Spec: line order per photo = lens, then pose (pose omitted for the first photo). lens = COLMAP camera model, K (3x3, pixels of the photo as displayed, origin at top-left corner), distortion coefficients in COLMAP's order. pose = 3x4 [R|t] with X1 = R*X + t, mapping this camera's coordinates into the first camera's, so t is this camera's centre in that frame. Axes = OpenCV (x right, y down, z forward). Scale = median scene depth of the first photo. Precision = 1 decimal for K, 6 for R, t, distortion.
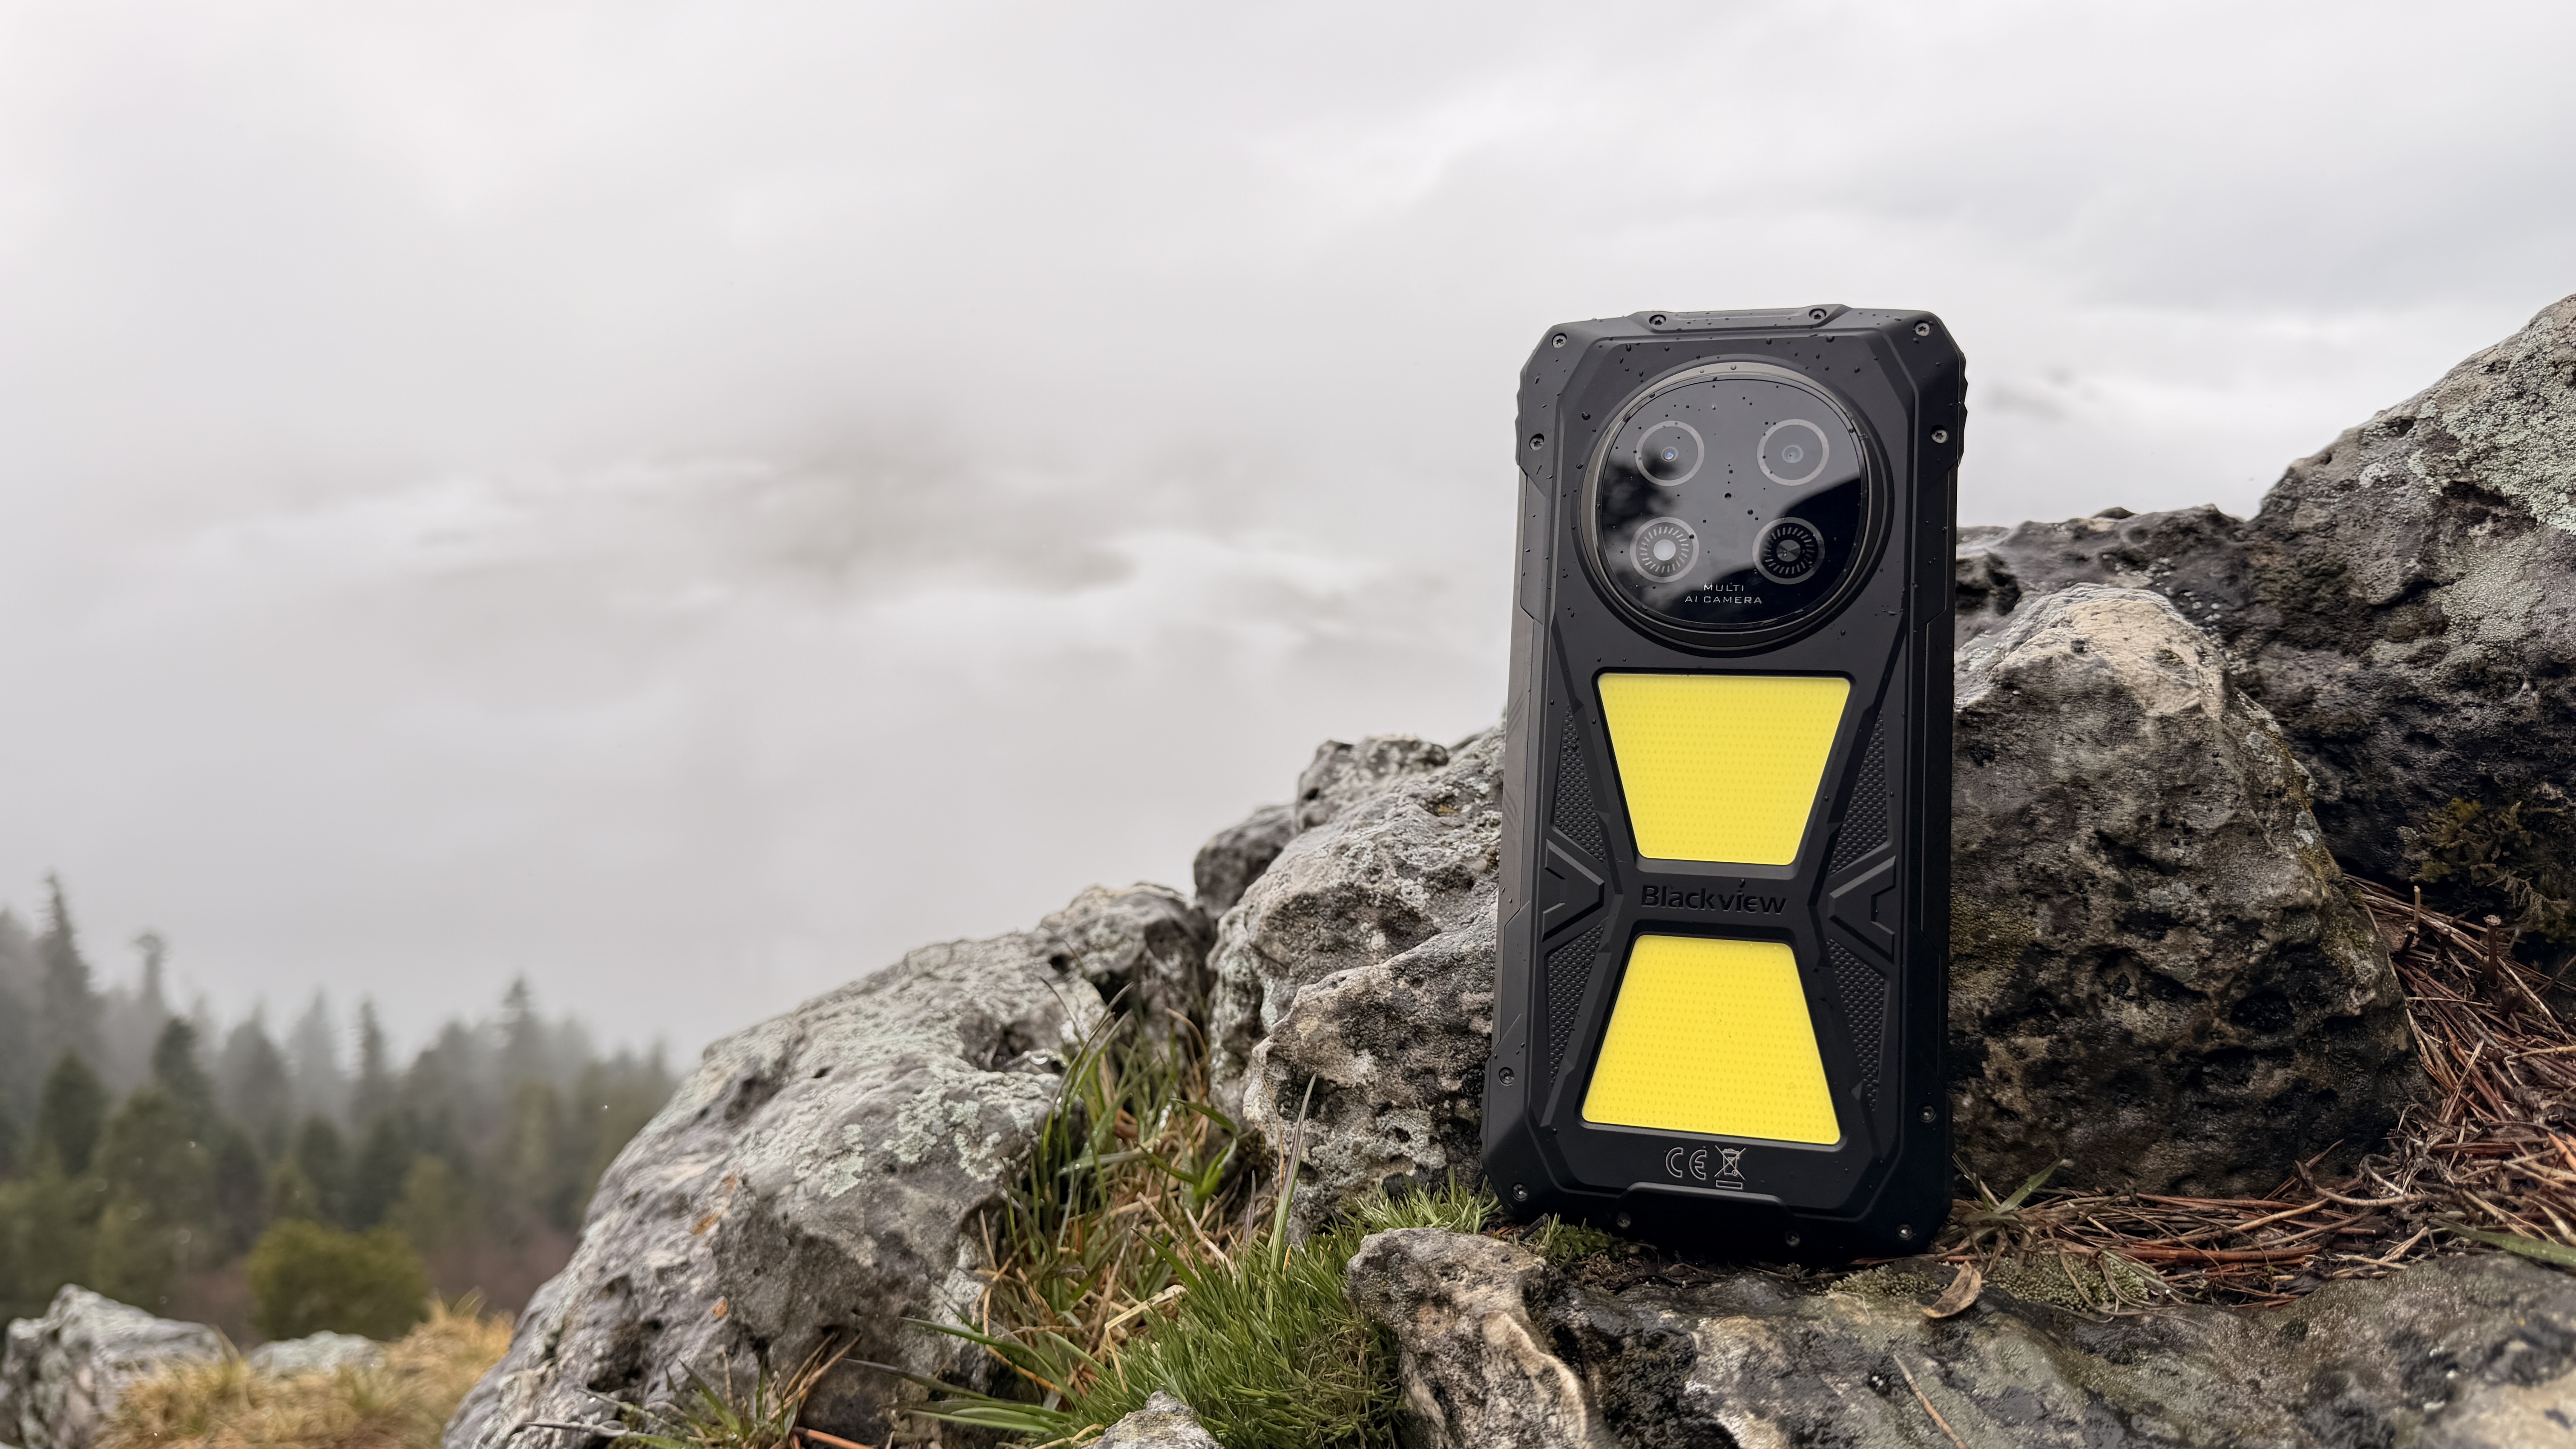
lens RADIAL K [[1824.5, 0, 1241.4], [0, 1824.5, 729.2], [0, 0, 1]] dist [-0.033134, 0.002970]
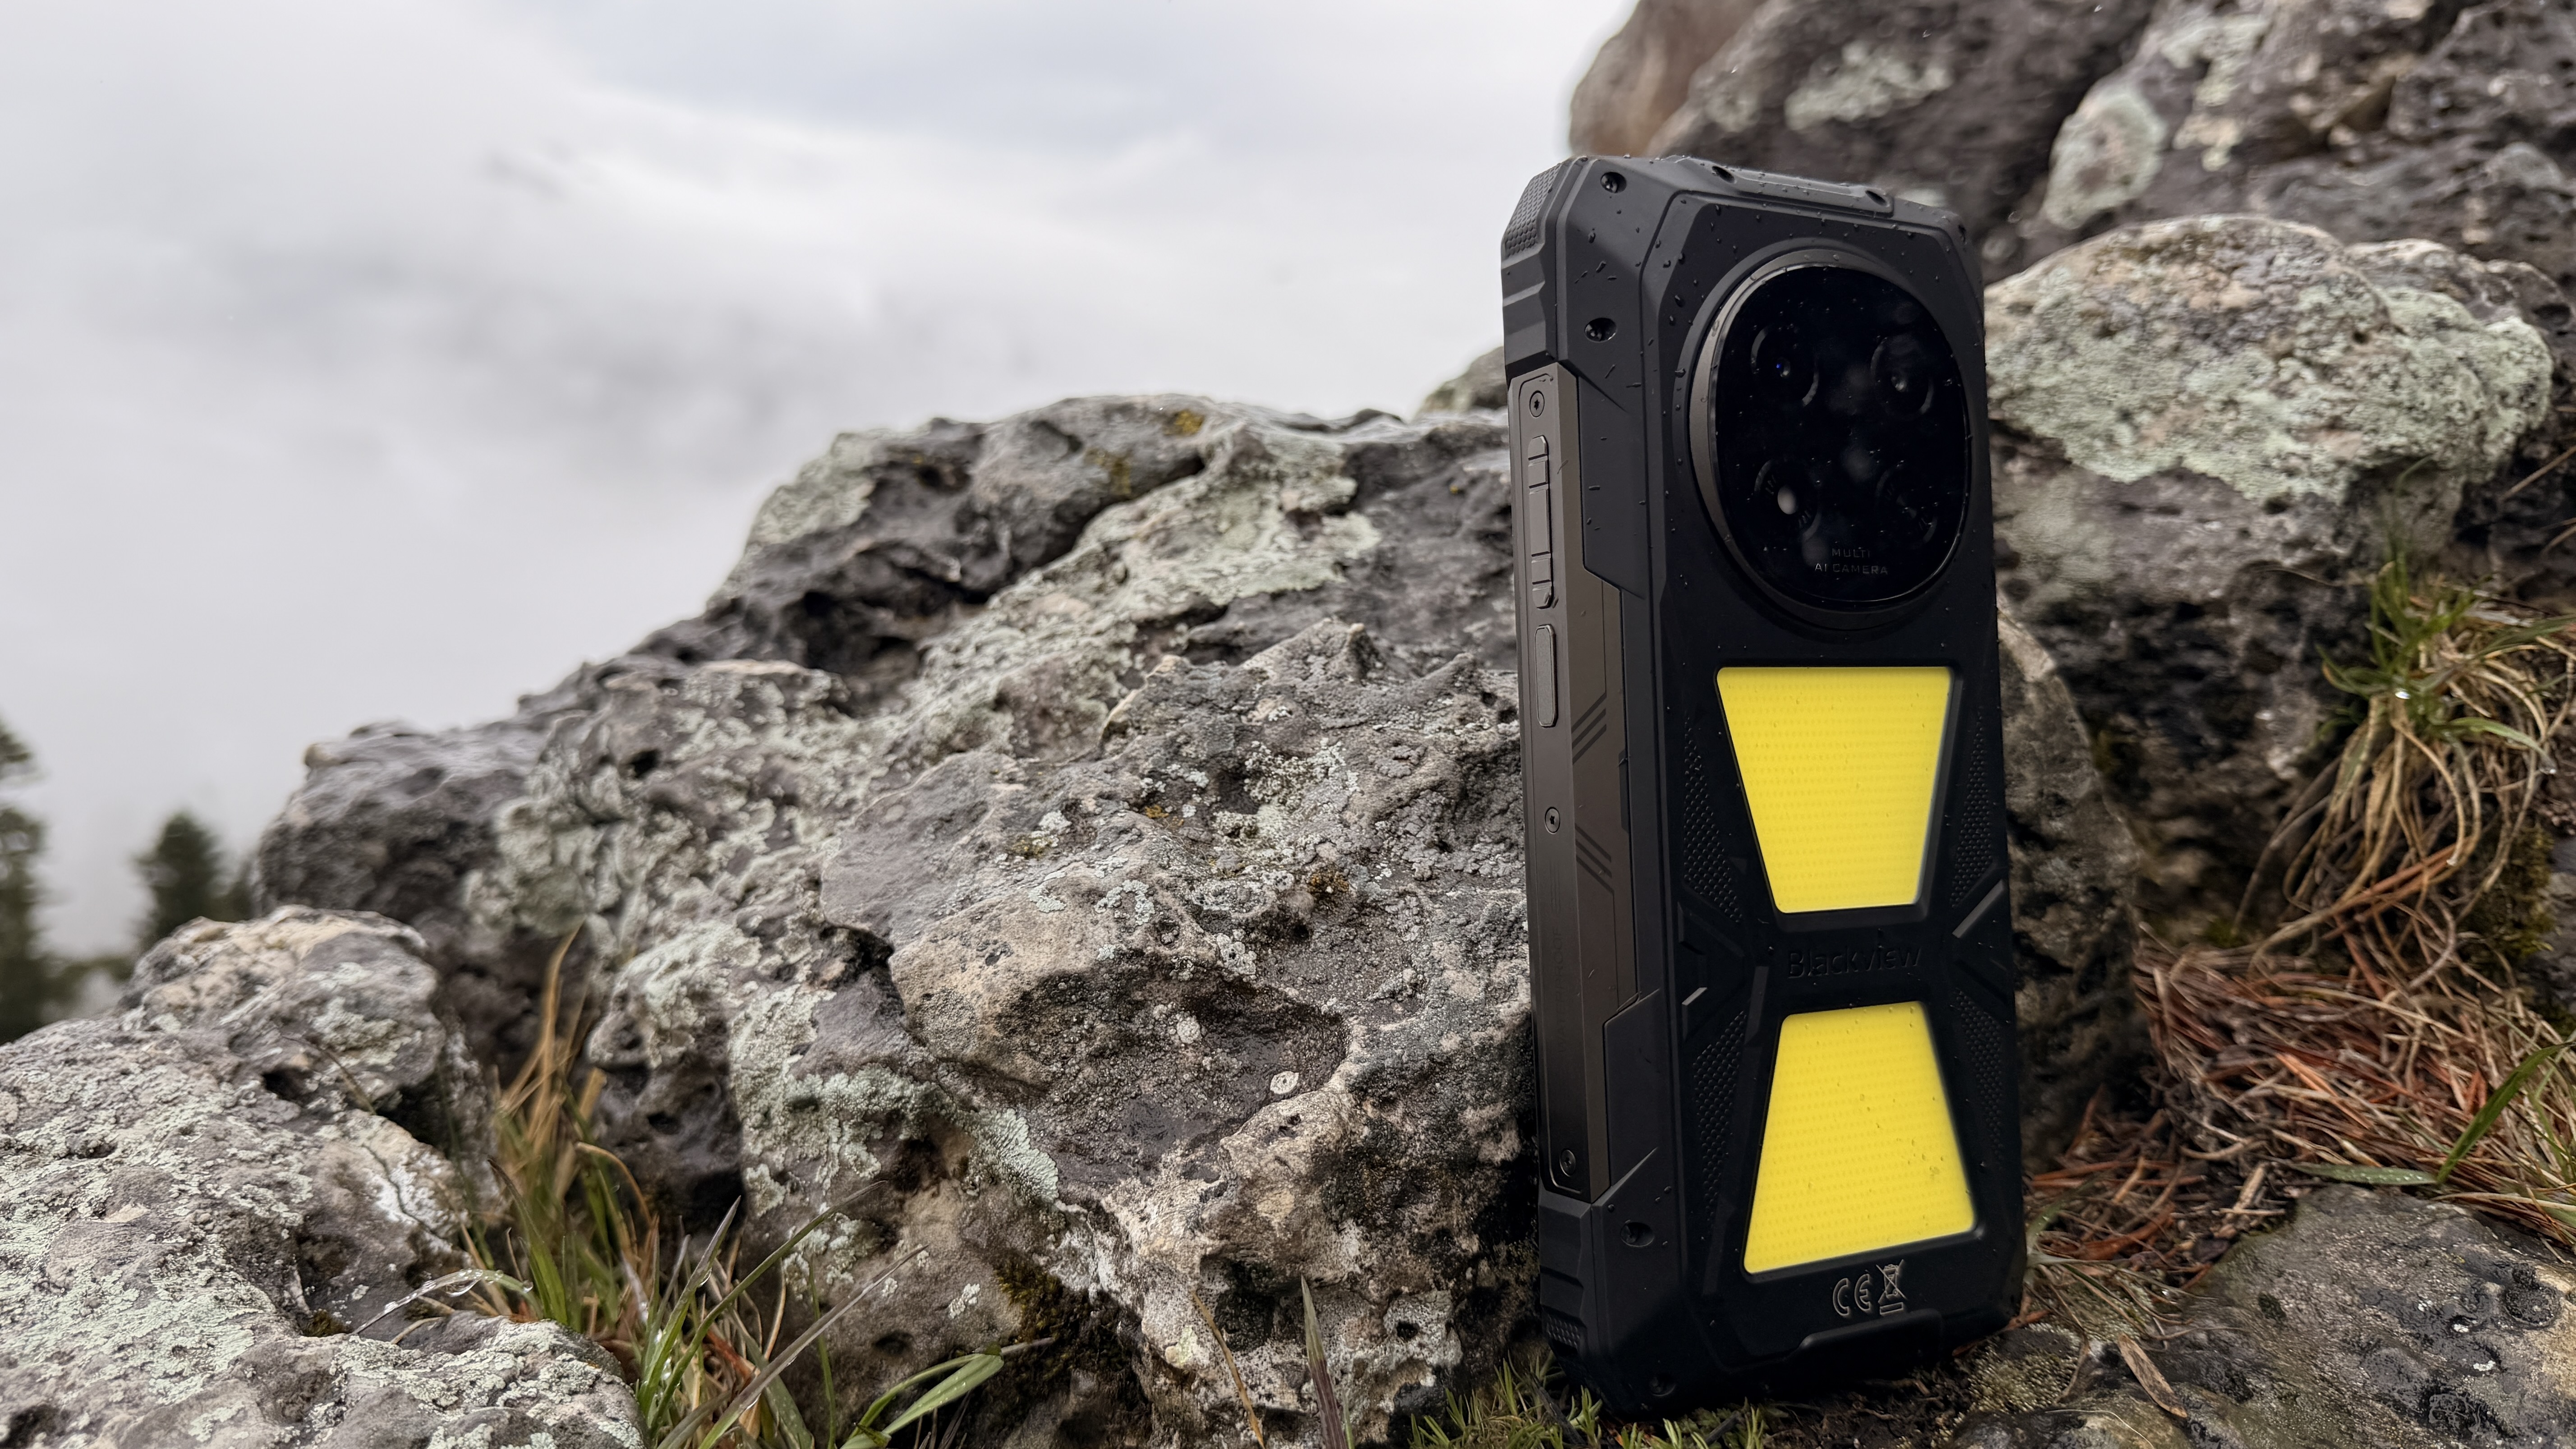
lens RADIAL K [[1873.2, 0, 1275.2], [0, 1873.2, 712.9], [0, 0, 1]] dist [0.029235, -0.065493]
pose [[0.723686, -0.064662, 0.687094, -0.400728], [-0.004898, 0.995095, 0.098806, -0.076327], [-0.690112, -0.074870, 0.719819, 0.512592]]
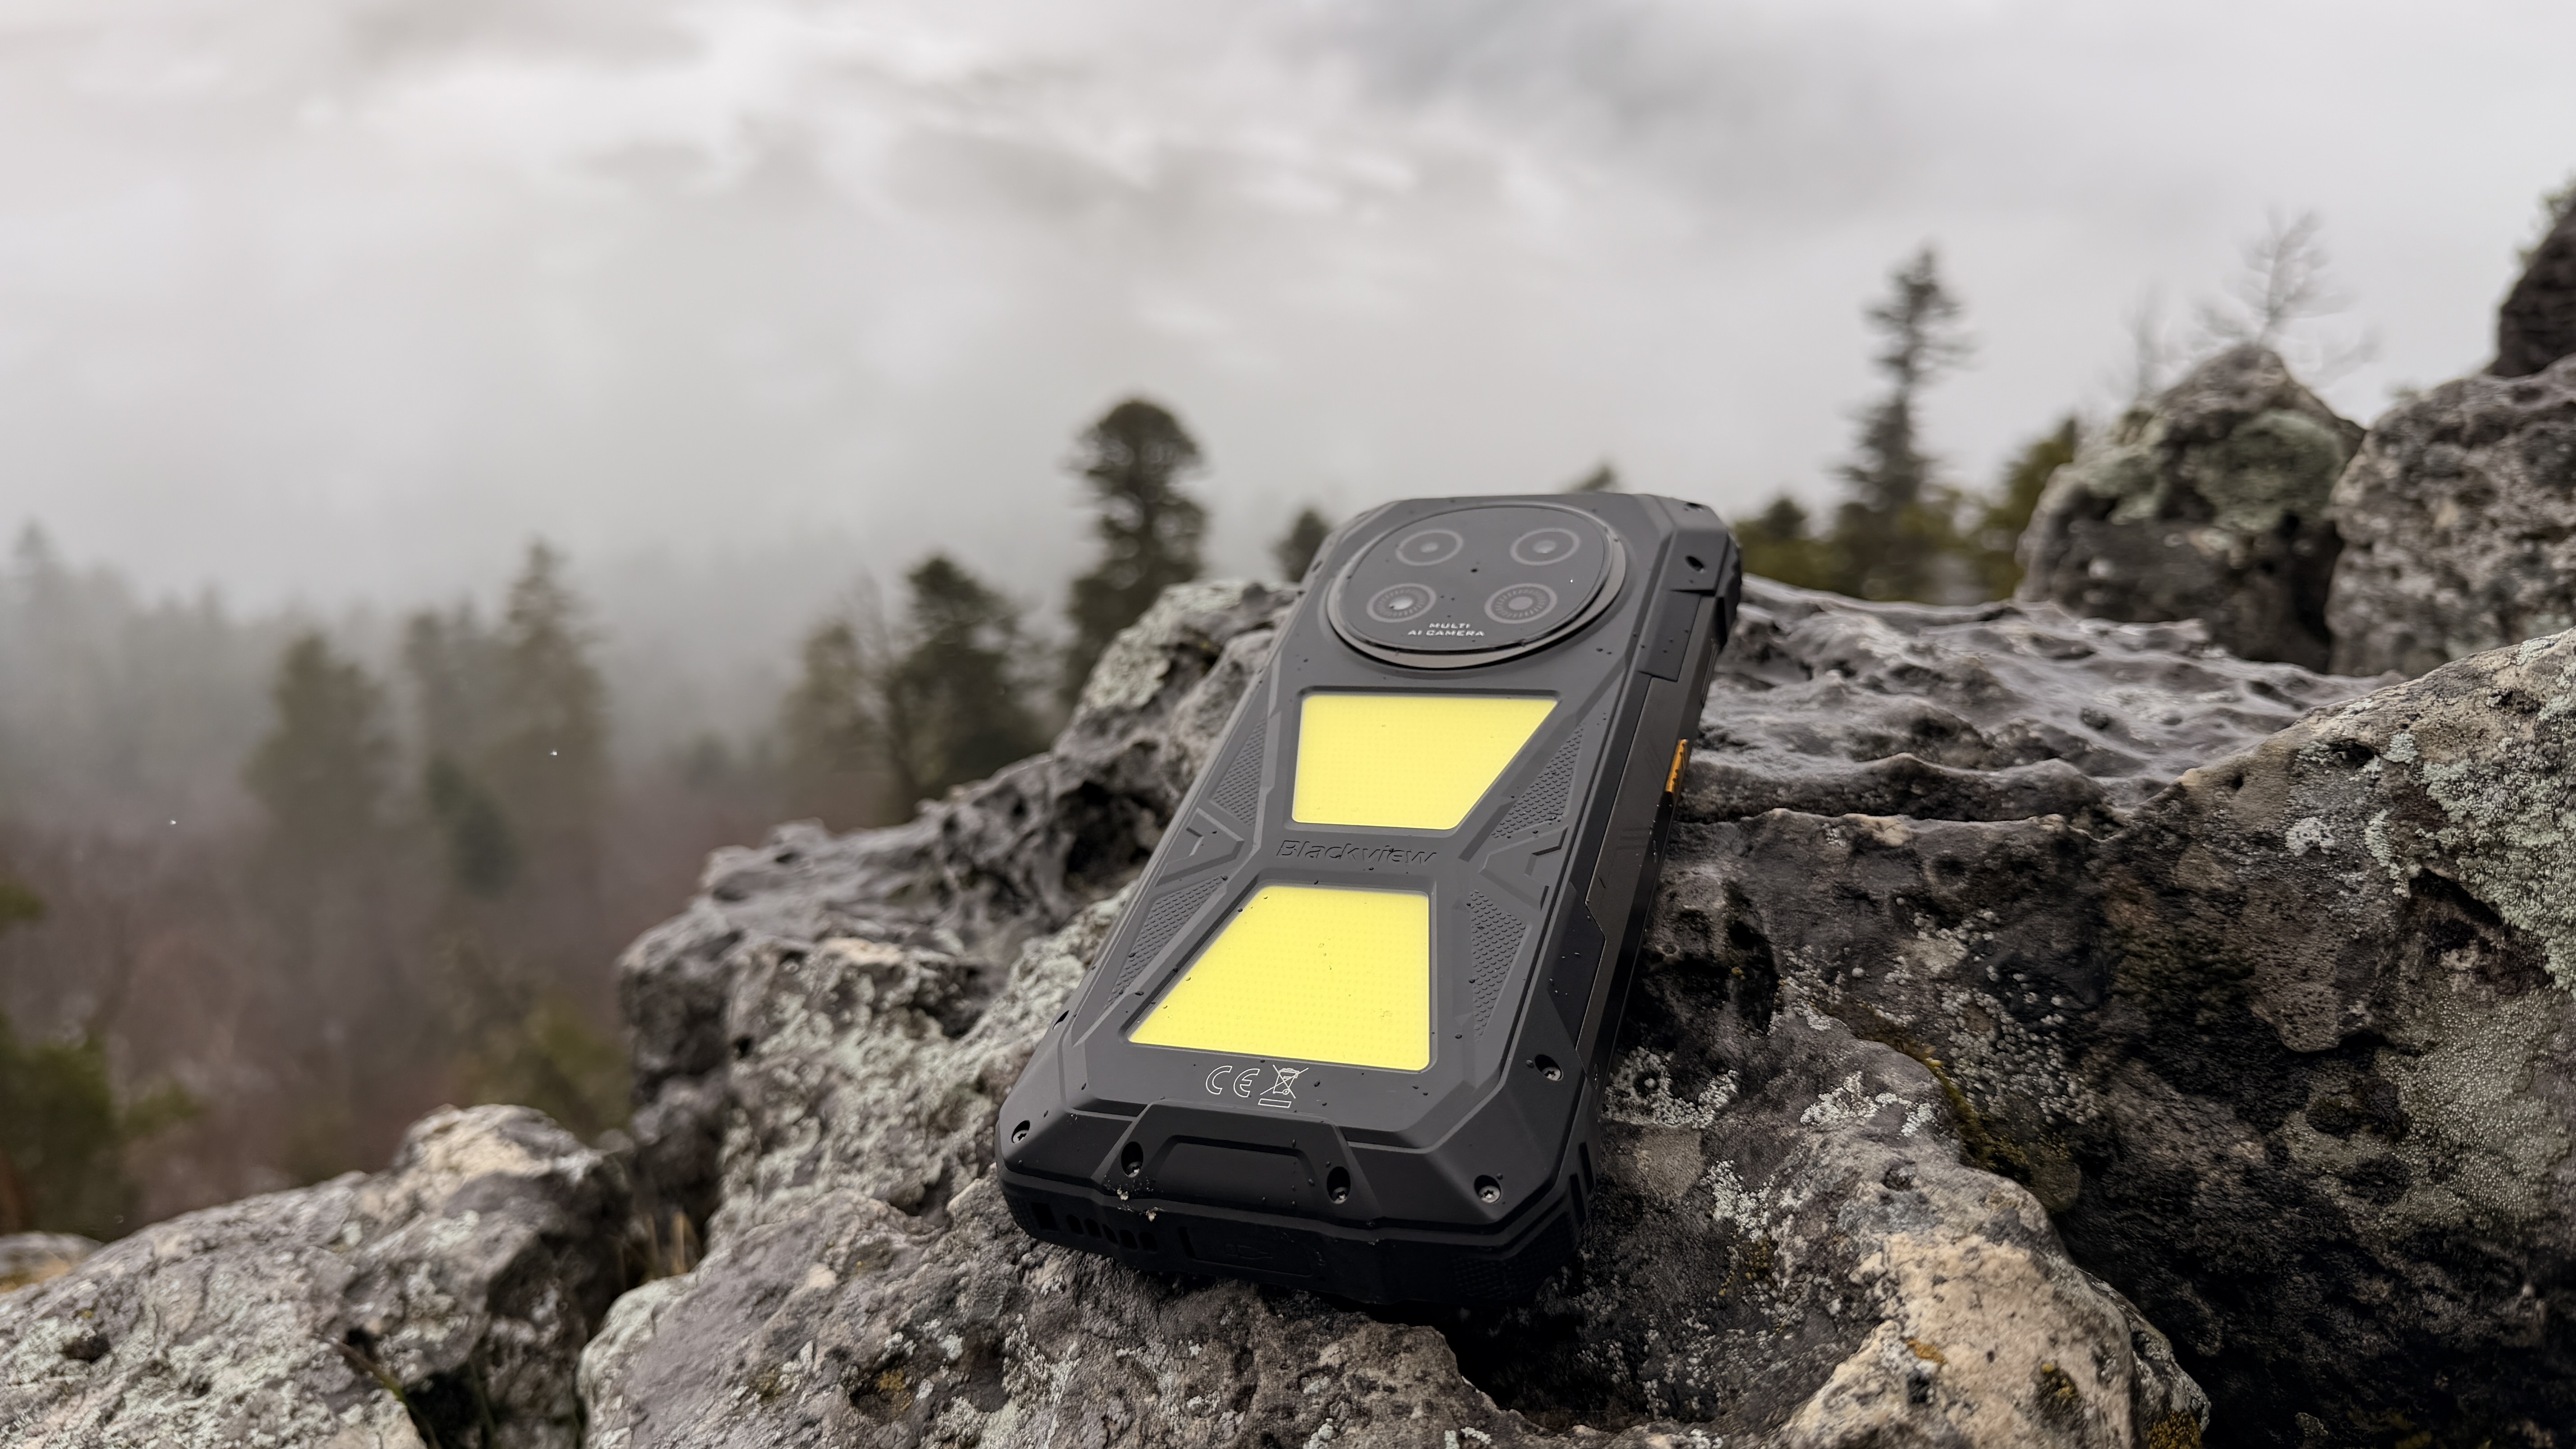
lens RADIAL K [[1890.3, 0, 1288.0], [0, 1890.3, 724.5], [0, 0, 1]] dist [-0.015229, -0.005184]
pose [[0.974196, -0.053886, 0.219178, 0.132164], [-0.001184, 0.969849, 0.243705, -0.372192], [-0.225701, -0.237676, 0.944759, 0.485232]]
